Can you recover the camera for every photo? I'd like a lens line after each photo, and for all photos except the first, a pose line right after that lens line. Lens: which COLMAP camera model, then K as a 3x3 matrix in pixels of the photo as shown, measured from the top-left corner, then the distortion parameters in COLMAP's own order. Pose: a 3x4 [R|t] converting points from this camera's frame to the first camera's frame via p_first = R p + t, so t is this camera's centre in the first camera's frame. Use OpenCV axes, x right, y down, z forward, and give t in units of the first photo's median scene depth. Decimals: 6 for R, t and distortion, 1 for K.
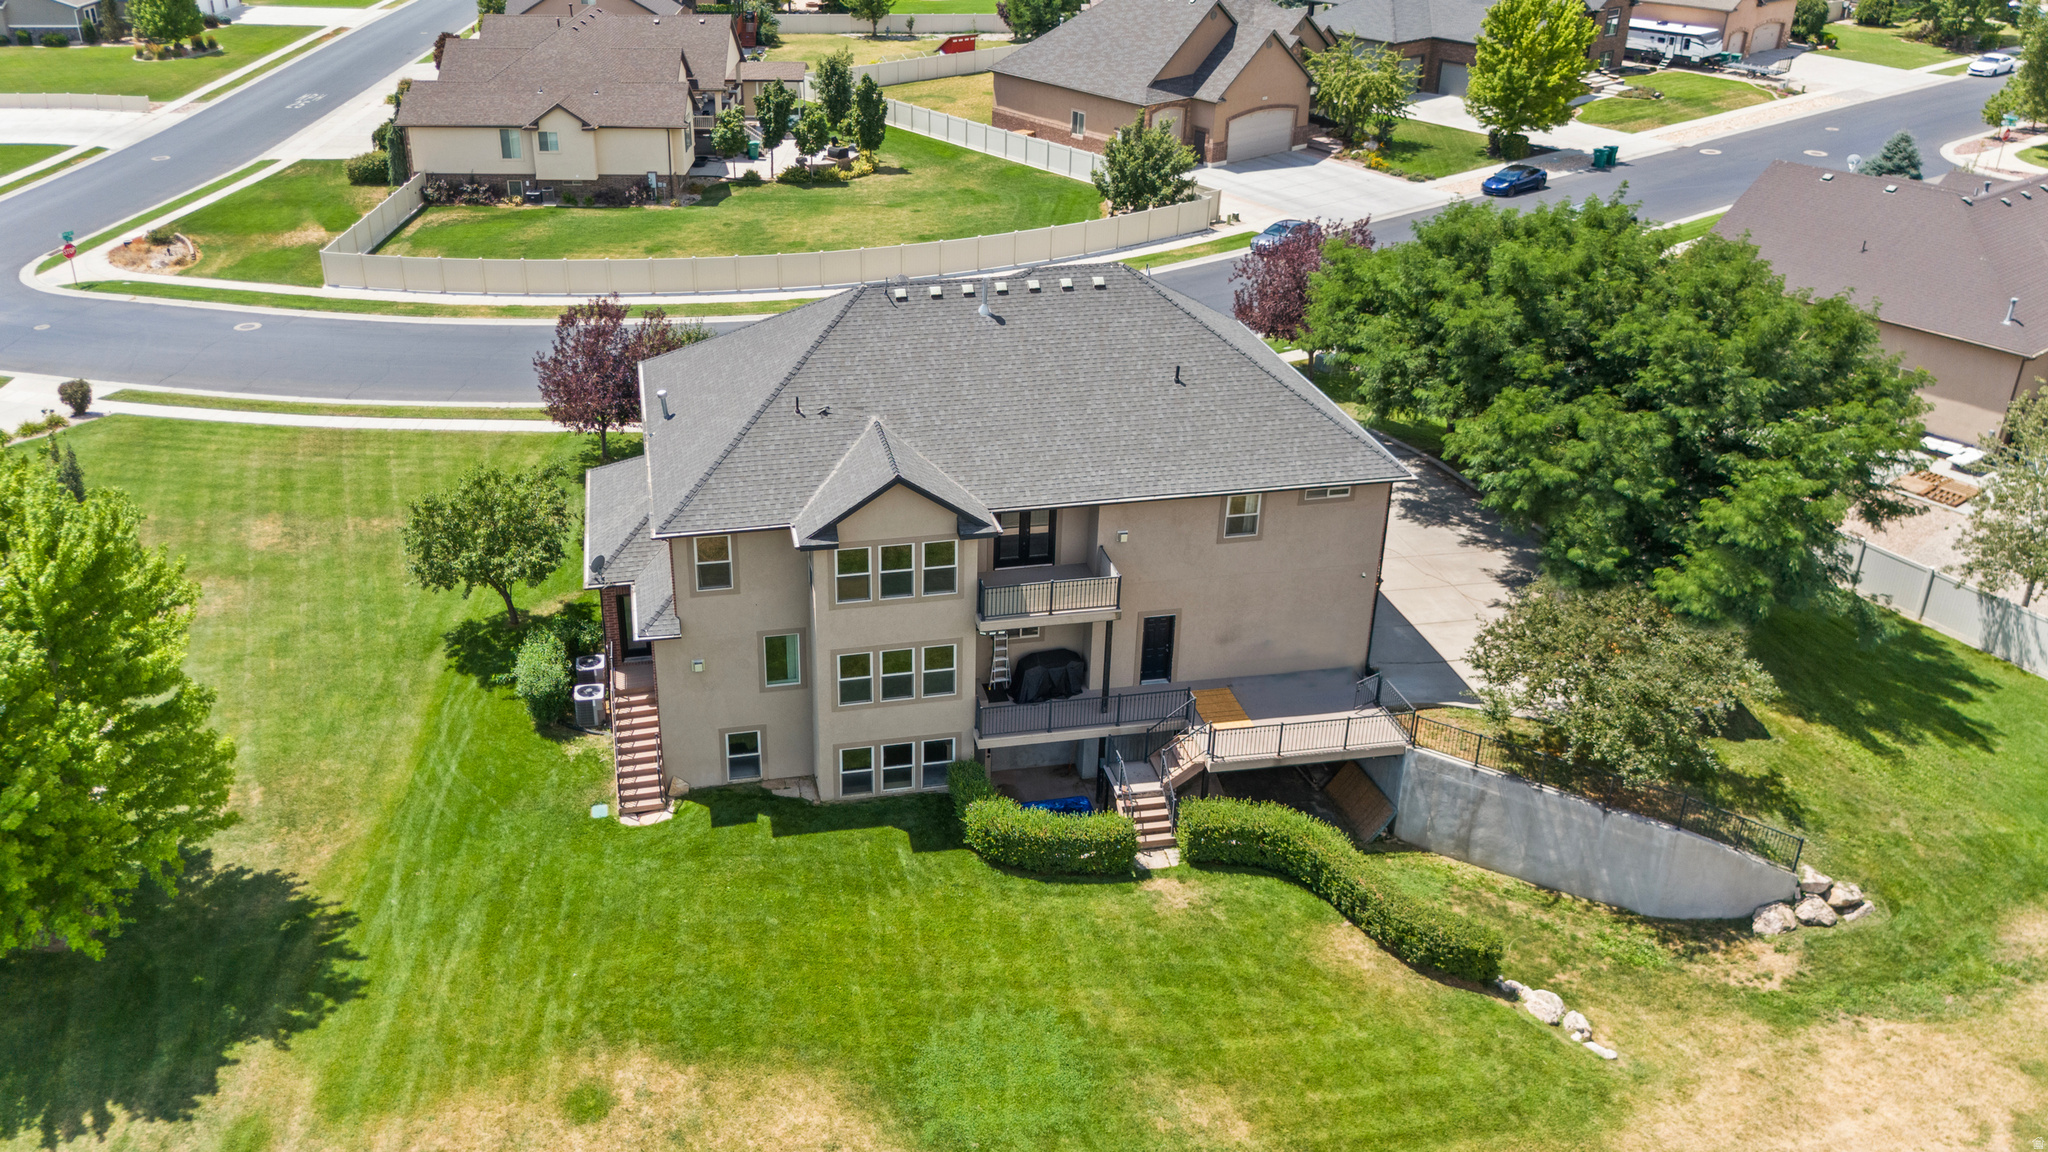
lens RADIAL K [[1509.9, 0, 903.3], [0, 1509.9, 490.5], [0, 0, 1]] dist [0.052307, -0.027418]
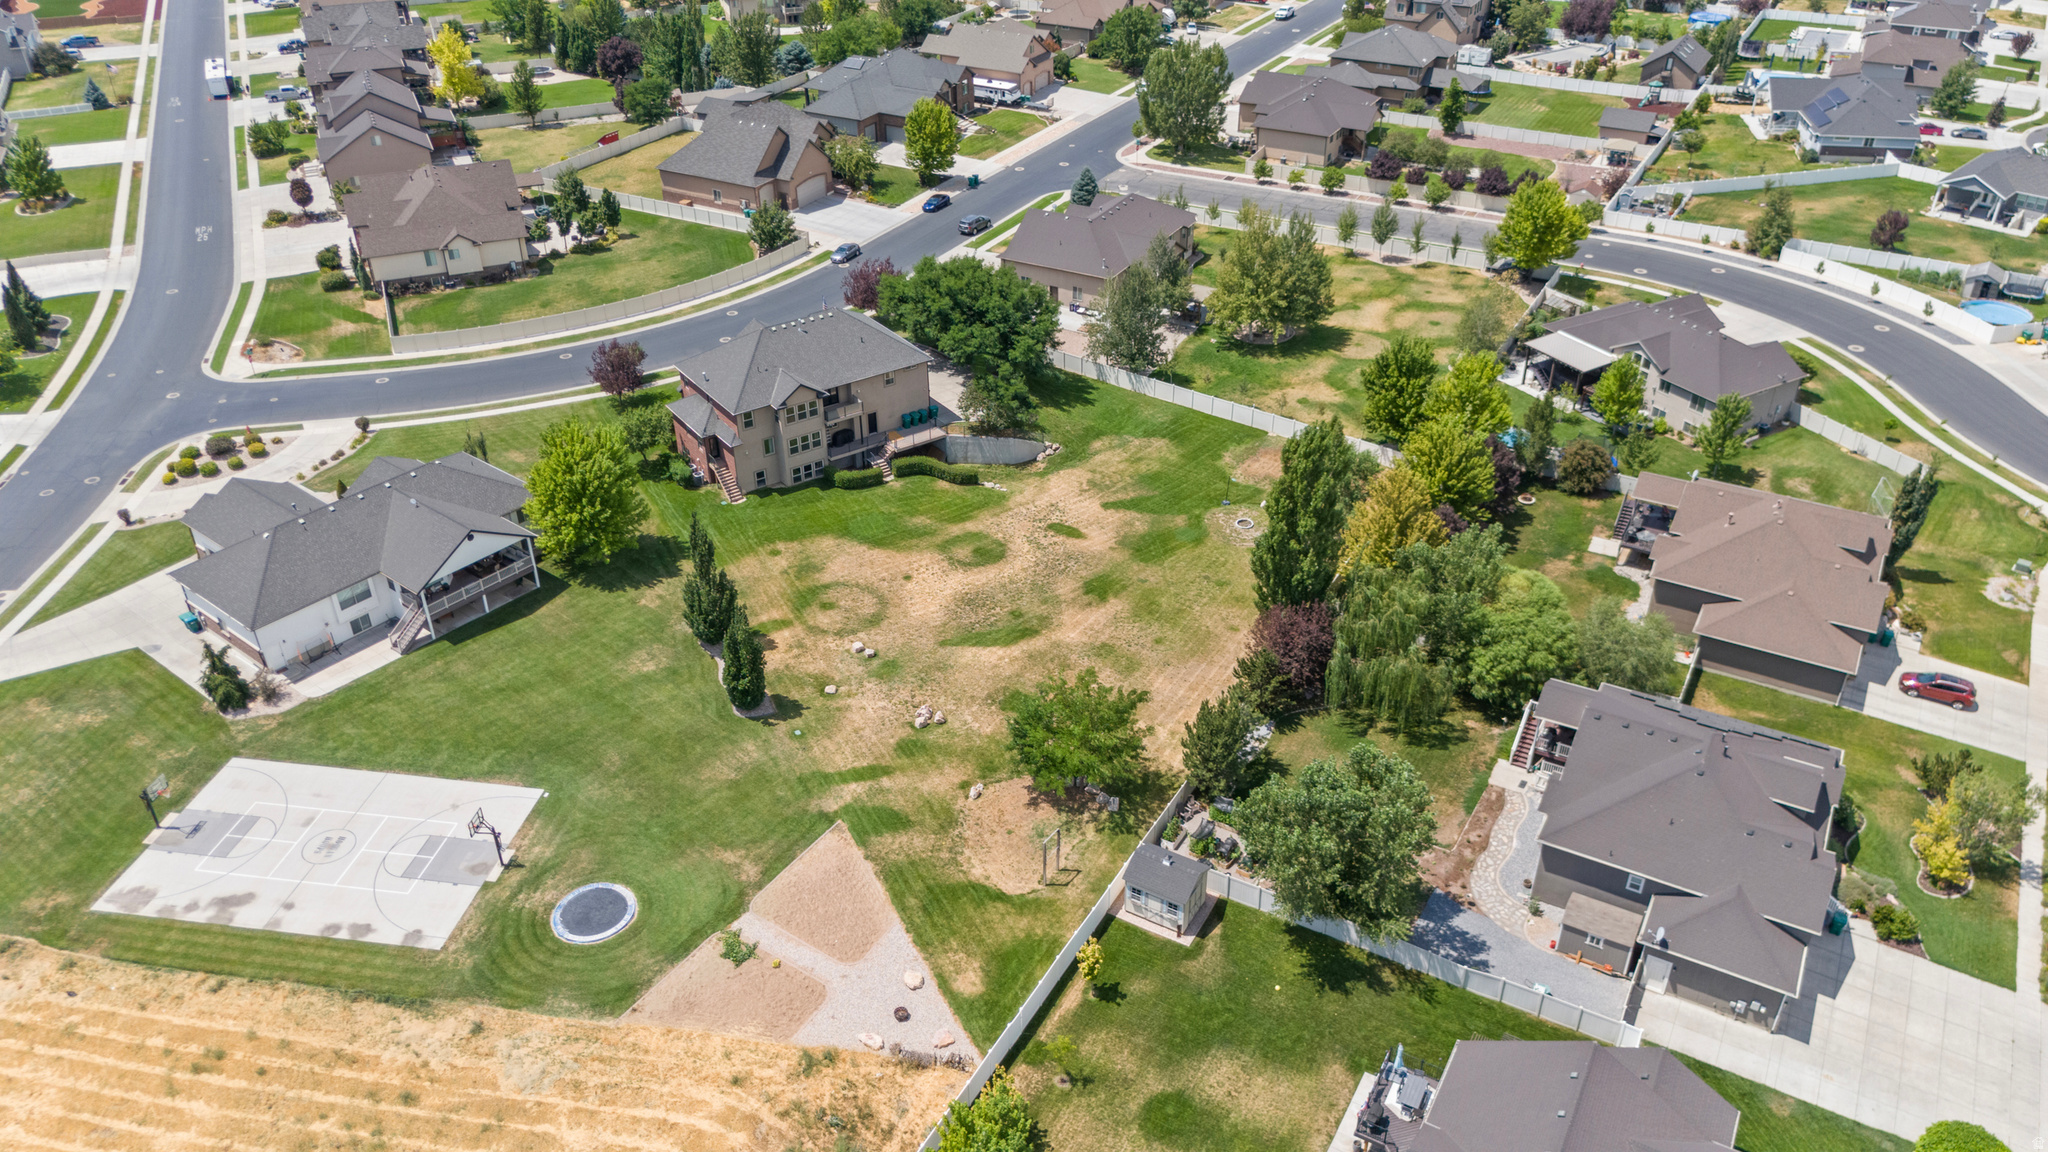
lens RADIAL K [[1453.2, 0, 1046.9], [0, 1453.2, 578.6], [0, 0, 1]] dist [0.015852, -0.002699]
pose [[0.893786, -0.234901, 0.382058, -0.827705], [0.181286, 0.968396, 0.171301, -0.044089], [-0.410222, -0.083844, 0.908123, -2.189862]]
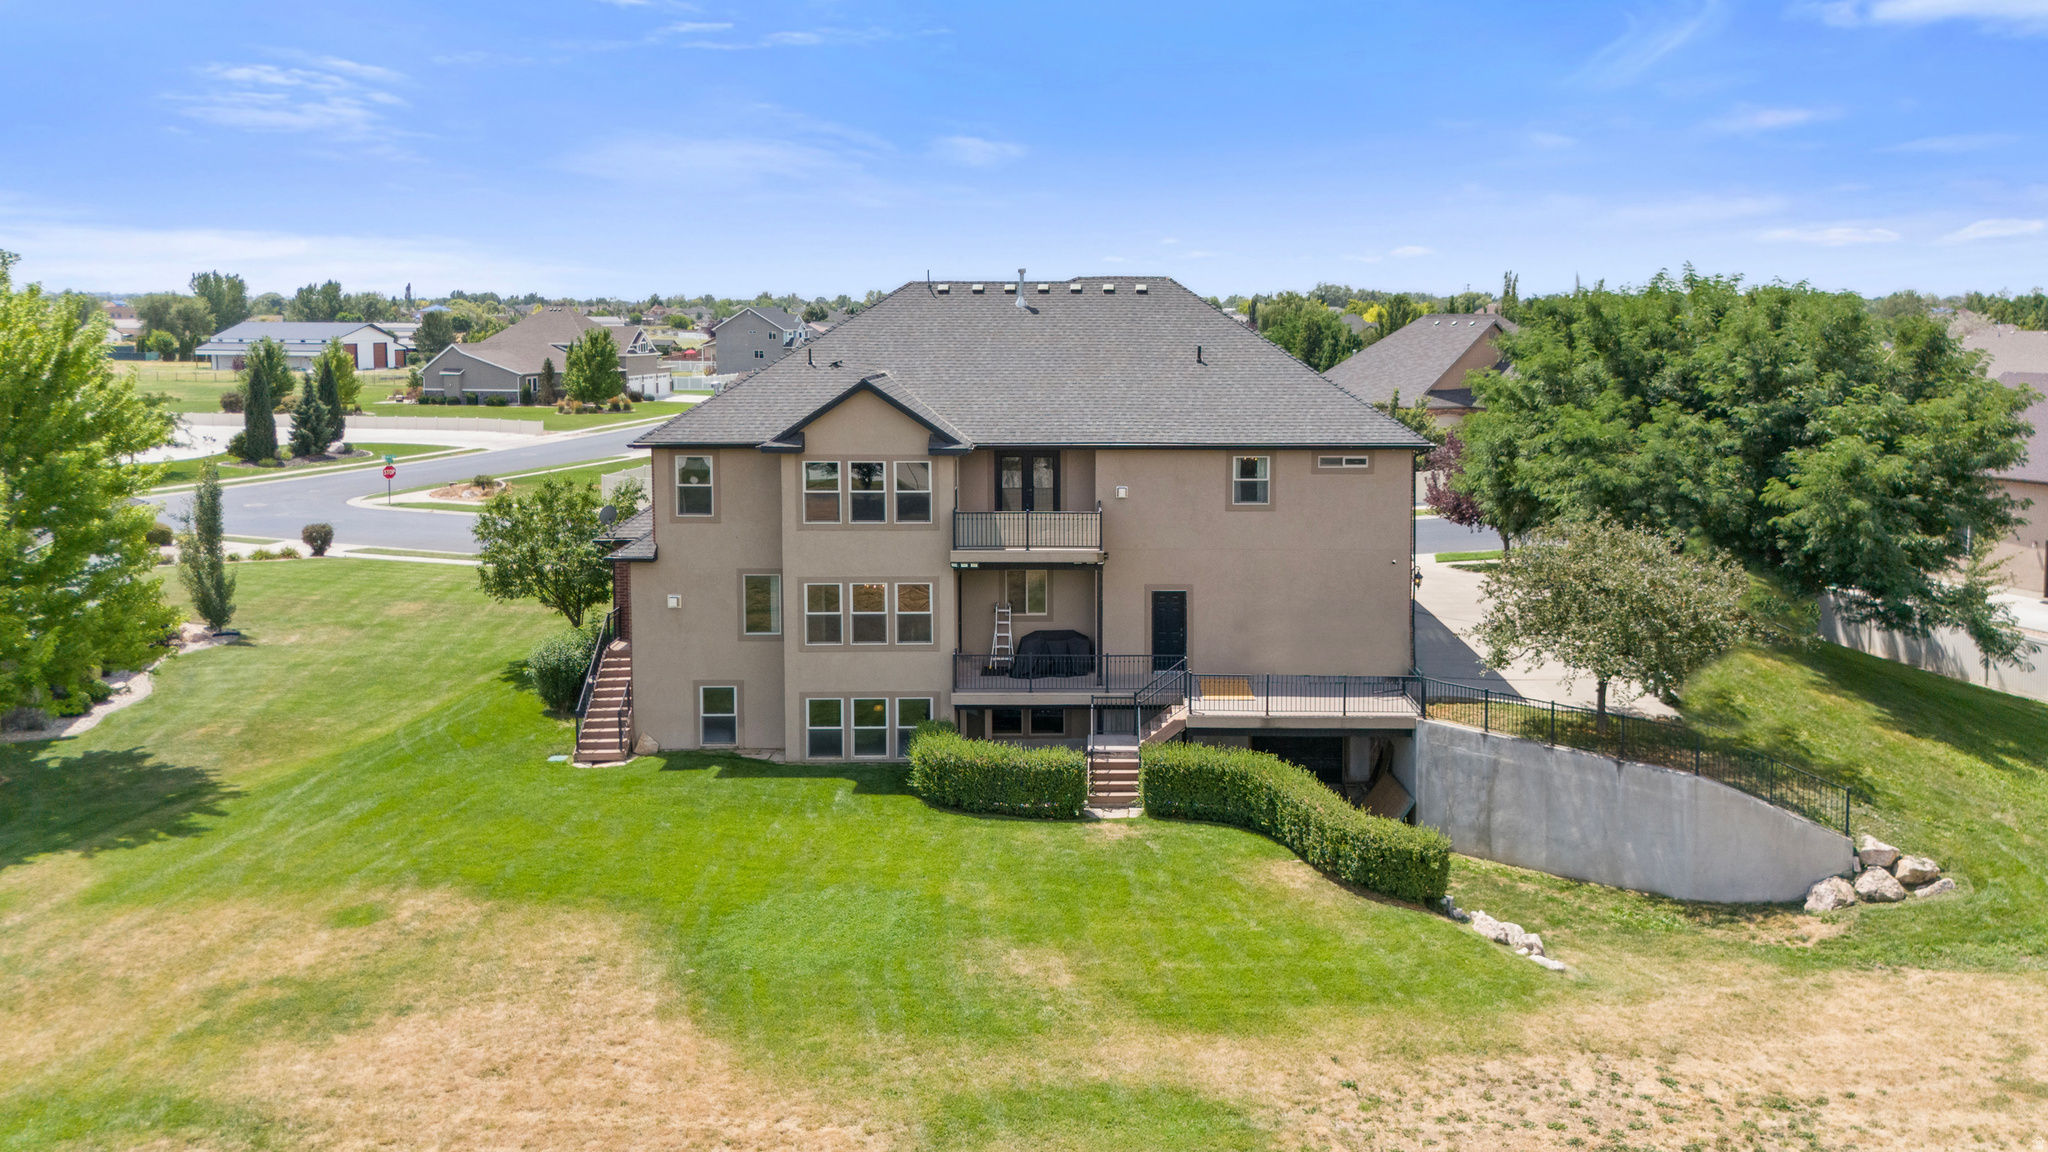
lens RADIAL K [[1490.8, 0, 1128.8], [0, 1490.8, 459.8], [0, 0, 1]] dist [0.055786, -0.045811]
pose [[0.988606, 0.016583, -0.149609, 0.292694], [-0.066772, 0.939084, -0.337140, 0.332376], [0.134904, 0.343288, 0.929491, 0.112868]]
